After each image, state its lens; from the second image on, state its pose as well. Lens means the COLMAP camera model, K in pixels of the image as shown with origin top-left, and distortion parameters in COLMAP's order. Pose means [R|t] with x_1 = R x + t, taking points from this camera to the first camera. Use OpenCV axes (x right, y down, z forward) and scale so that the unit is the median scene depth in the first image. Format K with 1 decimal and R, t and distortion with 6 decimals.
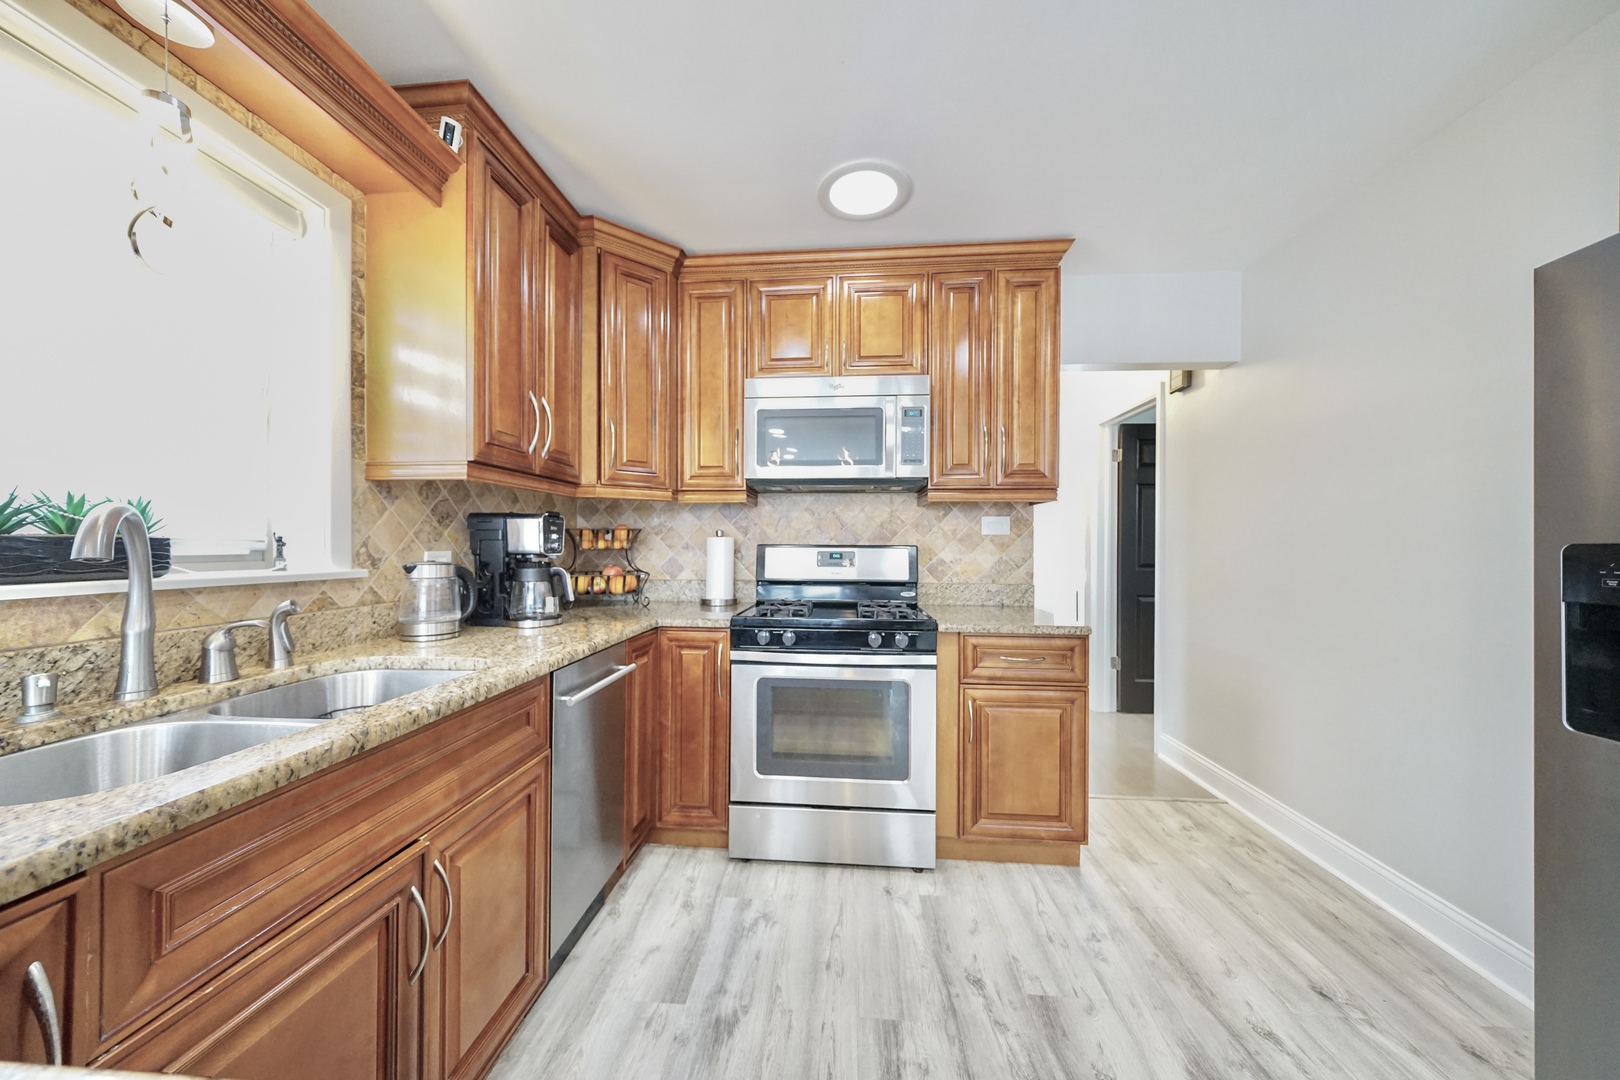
lens RADIAL K [[551.1, 0, 801.4], [0, 551.1, 545.1], [0, 0, 1]] dist [-0.001430, -0.000302]
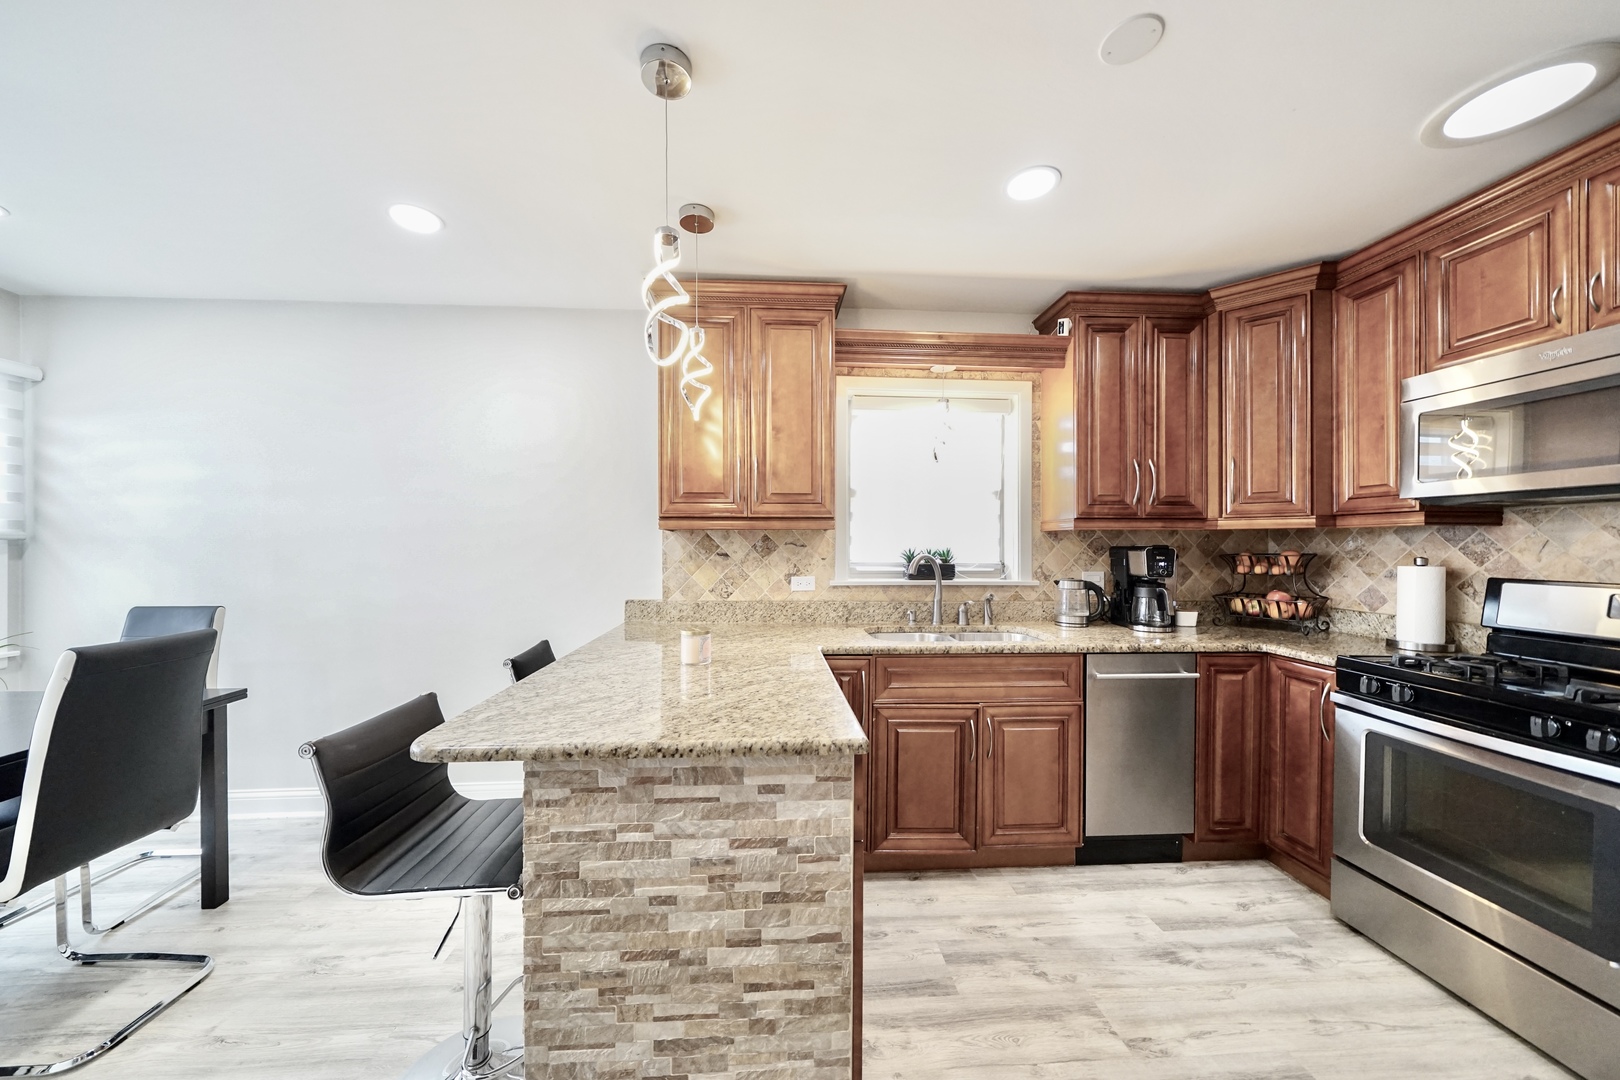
lens RADIAL K [[555.5, 0, 799.8], [0, 555.5, 544.5], [0, 0, 1]] dist [0.006435, -0.003344]
pose [[0.146141, -0.003433, -0.989258, 0.692058], [-0.004724, 0.999980, -0.004168, -0.049986], [0.989253, 0.005282, 0.146121, -0.032803]]
